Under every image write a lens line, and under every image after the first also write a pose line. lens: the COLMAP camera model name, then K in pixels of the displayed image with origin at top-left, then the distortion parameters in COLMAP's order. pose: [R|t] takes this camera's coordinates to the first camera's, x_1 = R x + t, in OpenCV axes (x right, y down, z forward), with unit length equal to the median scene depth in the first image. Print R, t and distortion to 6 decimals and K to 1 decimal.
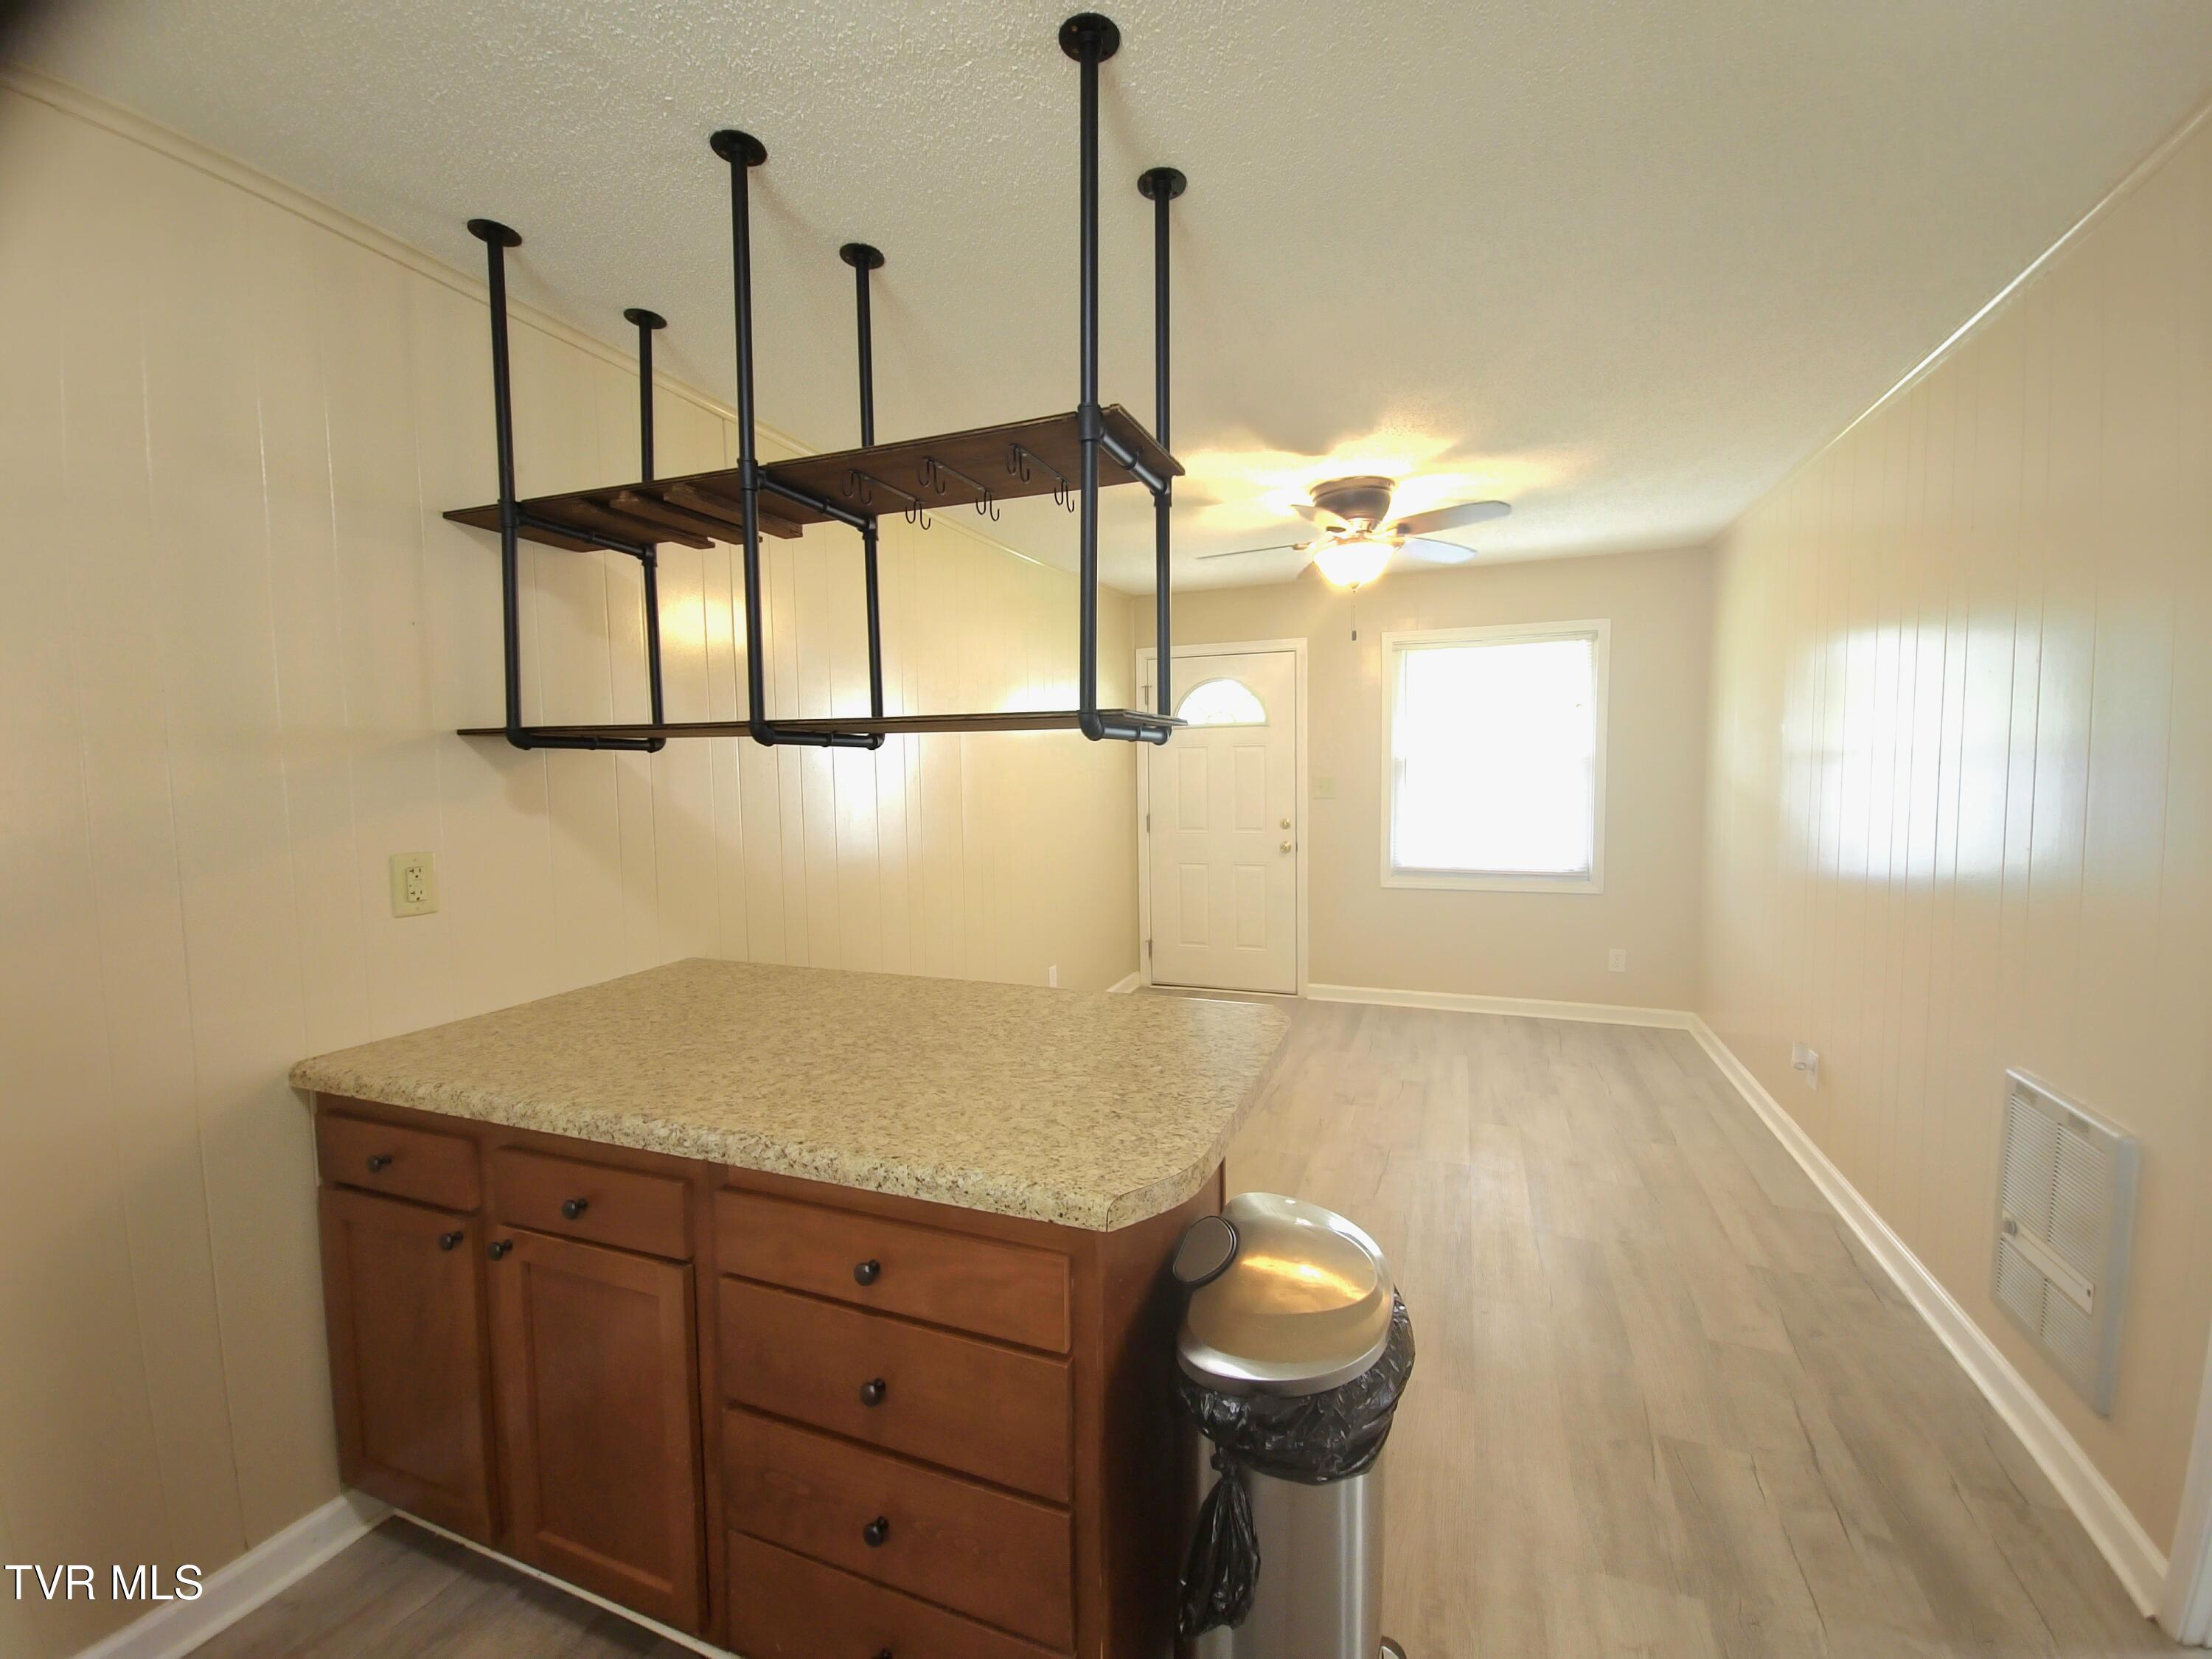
lens RADIAL K [[907.9, 0, 1119.7], [0, 907.9, 825.7], [0, 0, 1]] dist [0.010644, -0.010068]
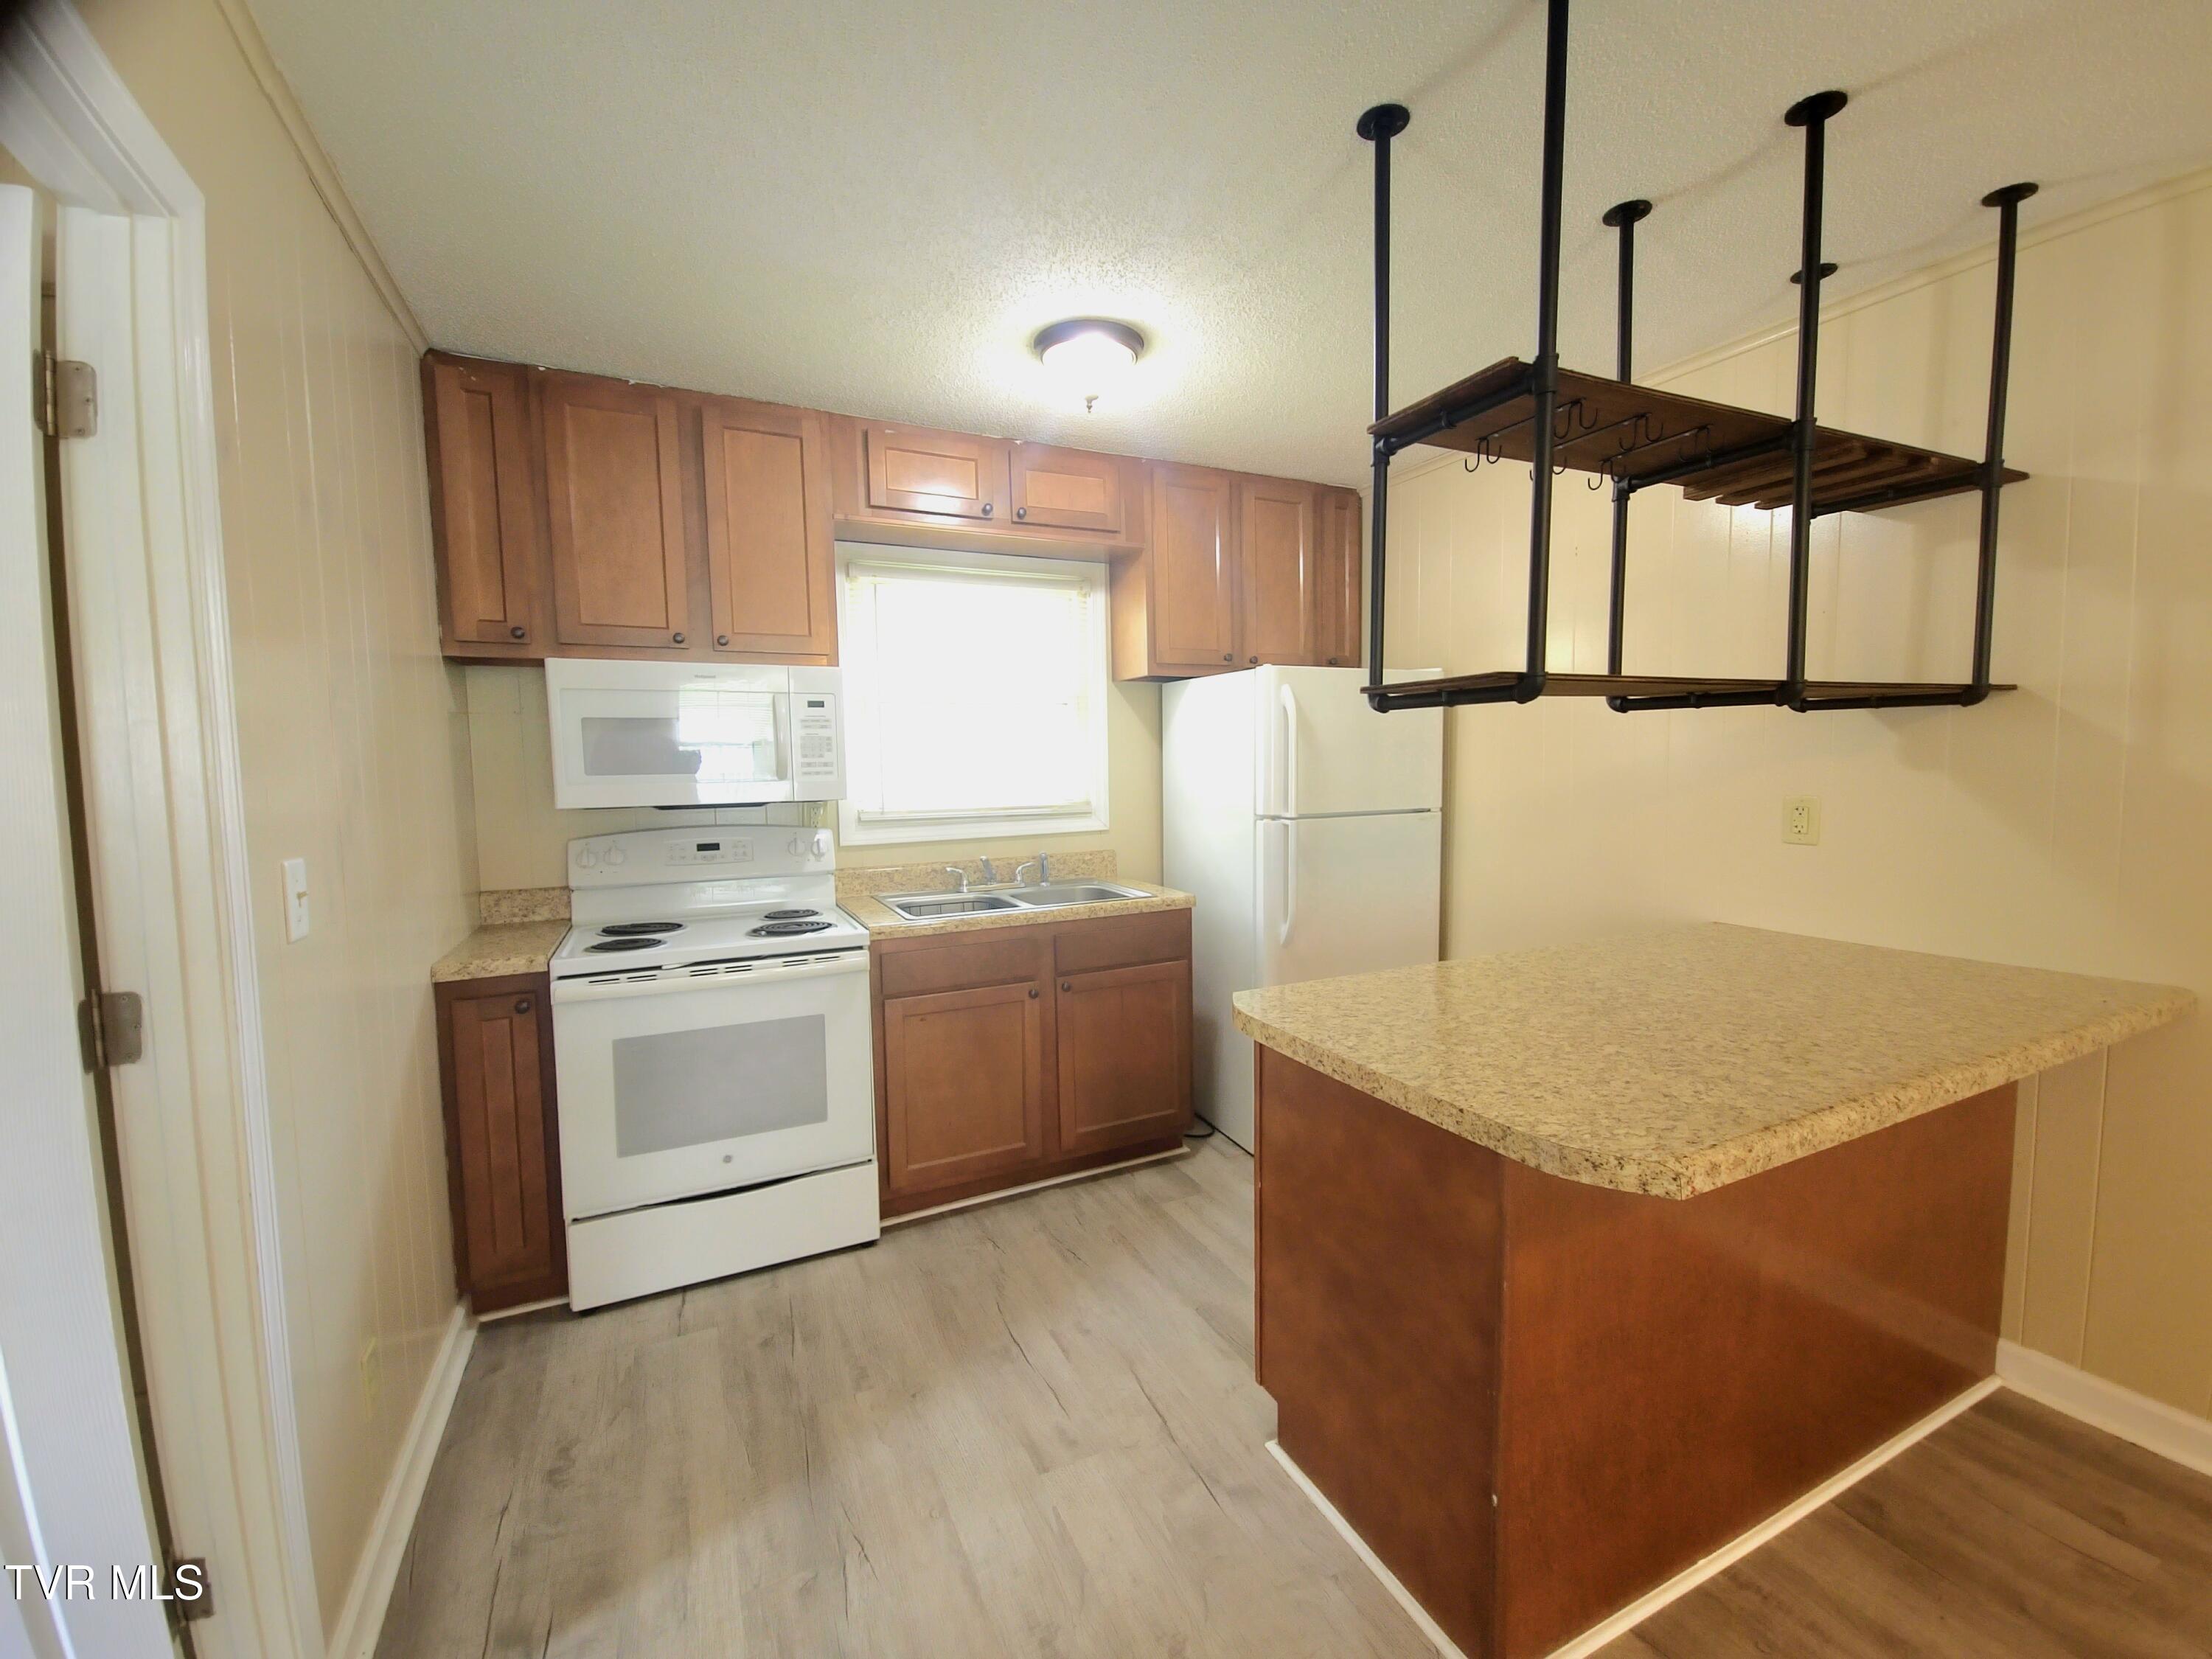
lens RADIAL K [[907.9, 0, 1119.7], [0, 907.9, 825.7], [0, 0, 1]] dist [0.010644, -0.010068]
pose [[-0.674346, 0.078503, -0.734230, 0.352722], [-0.023415, 0.991559, 0.127521, -0.029581], [0.738044, 0.103185, -0.666816, 0.502667]]
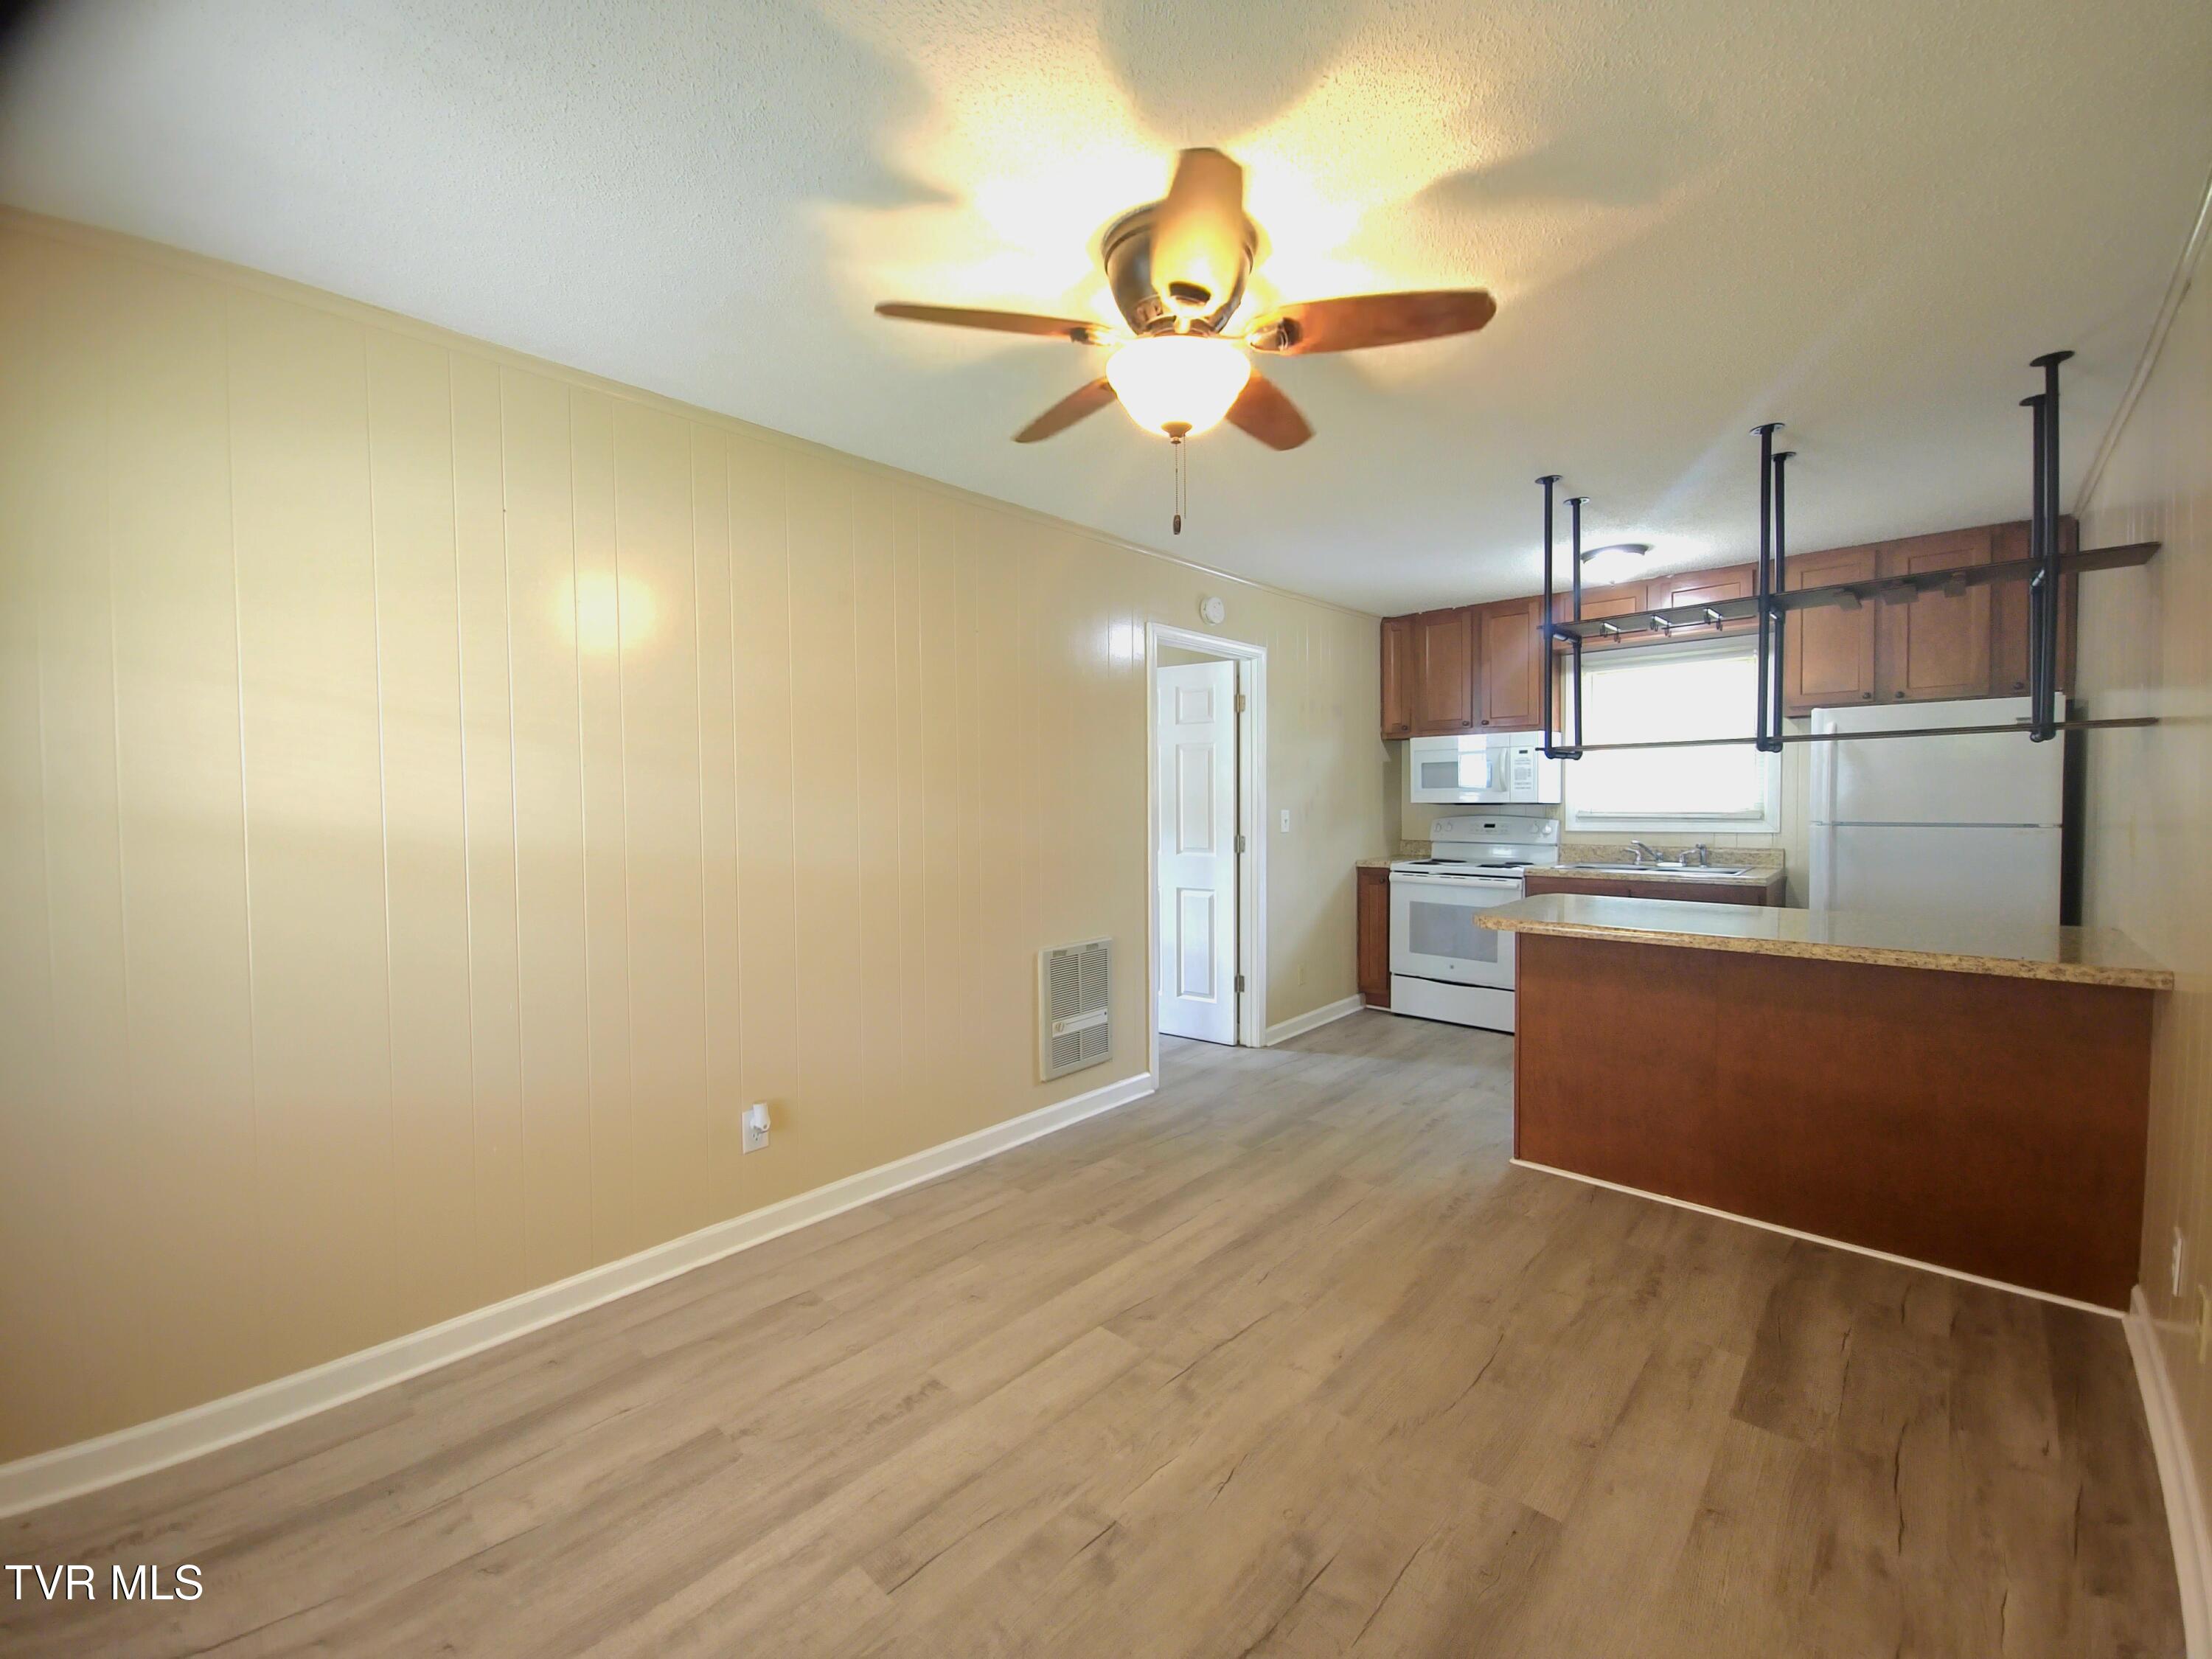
lens RADIAL K [[907.9, 0, 1119.7], [0, 907.9, 825.7], [0, 0, 1]] dist [0.010644, -0.010068]
pose [[-0.930620, 0.014247, 0.365709, 0.077070], [0.050418, 0.994706, 0.089548, -0.066182], [-0.362497, 0.101773, -0.926412, 1.252243]]
